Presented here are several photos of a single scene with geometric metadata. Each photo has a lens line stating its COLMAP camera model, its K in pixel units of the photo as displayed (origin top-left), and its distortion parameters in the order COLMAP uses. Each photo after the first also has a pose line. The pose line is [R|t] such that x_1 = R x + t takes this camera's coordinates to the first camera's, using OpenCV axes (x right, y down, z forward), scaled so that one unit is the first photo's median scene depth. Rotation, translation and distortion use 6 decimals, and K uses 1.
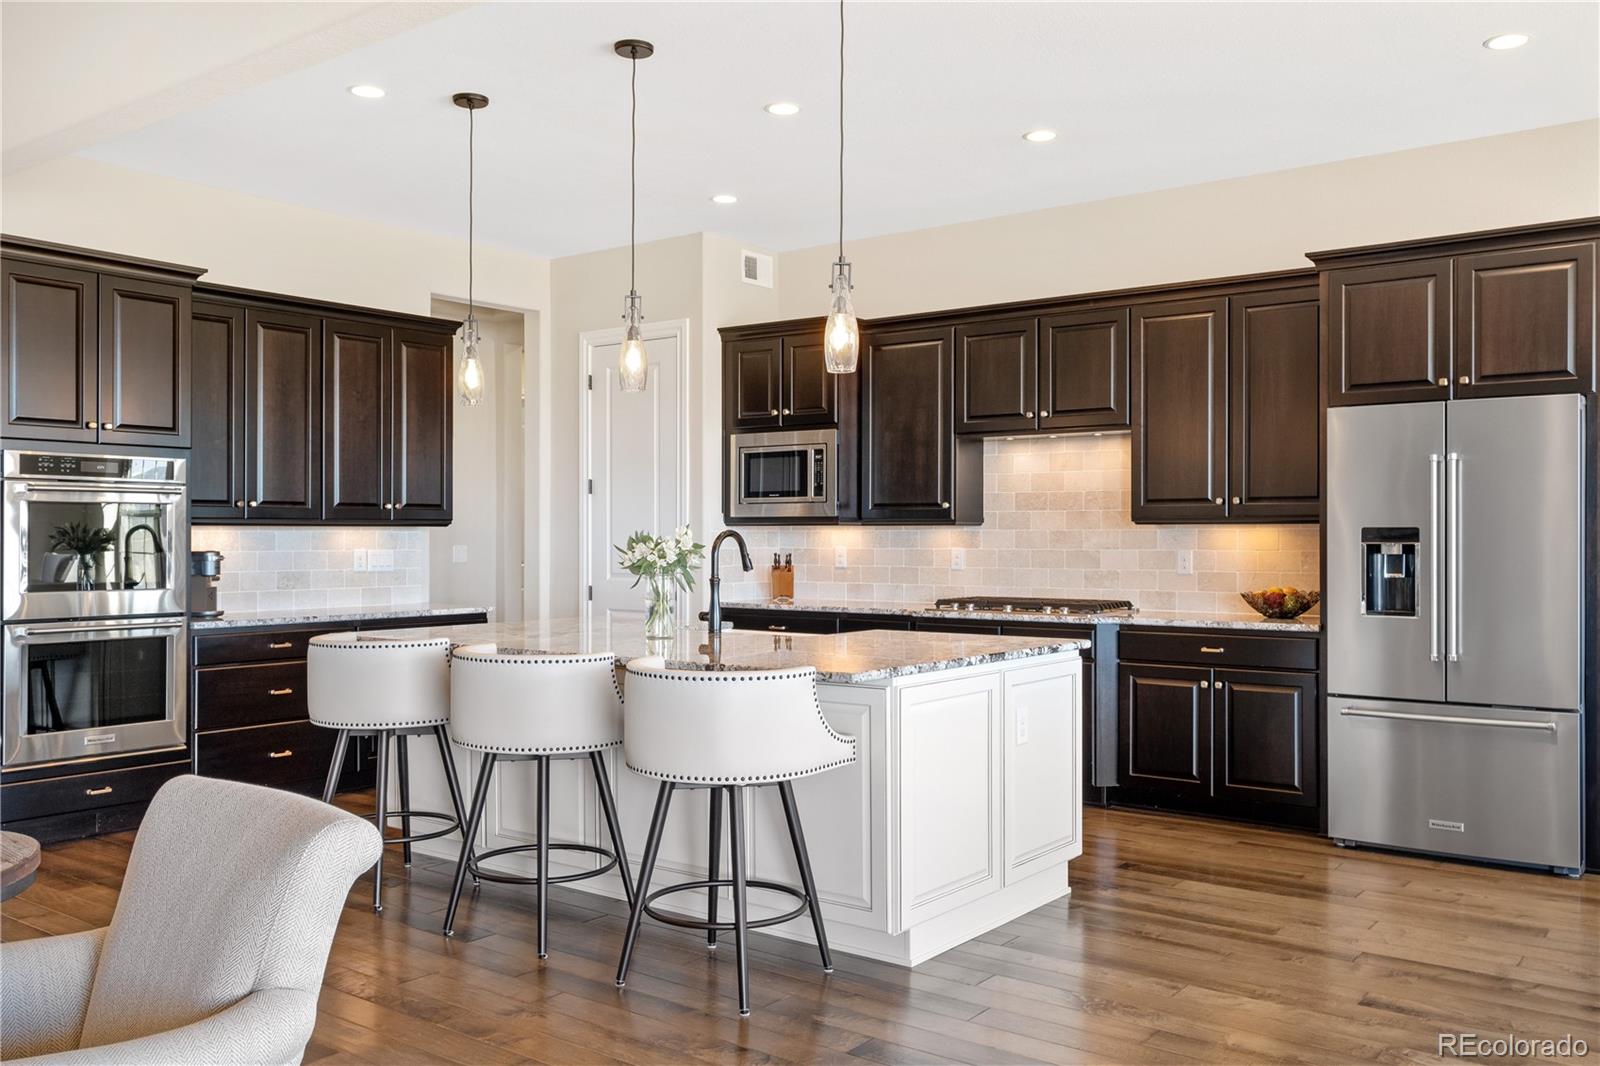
lens RADIAL K [[1368.1, 0, 806.9], [0, 1368.1, 523.5], [0, 0, 1]] dist [0.105280, -0.000126]
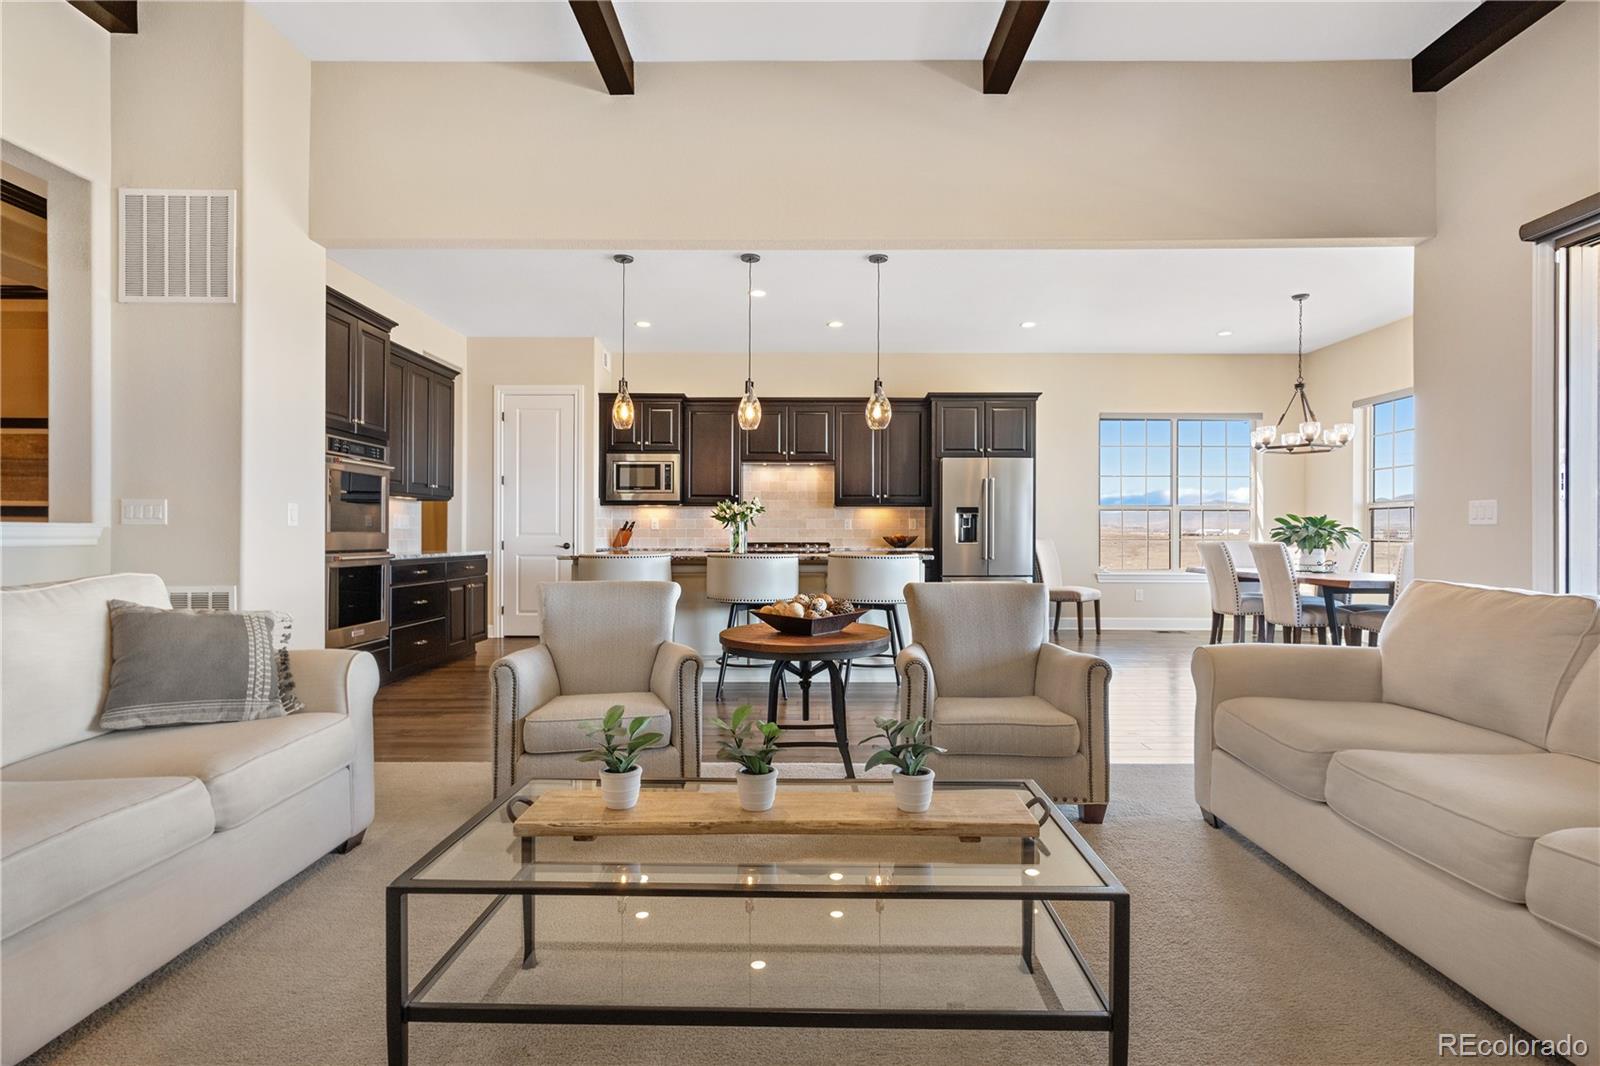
lens RADIAL K [[805.9, 0, 796.7], [0, 805.9, 531.9], [0, 0, 1]] dist [-0.002821, 0.000236]
pose [[0.801366, 0.003040, 0.598167, -0.572014], [-0.006408, 0.999973, 0.003503, 0.036752], [-0.598140, -0.006640, 0.801364, 0.023657]]
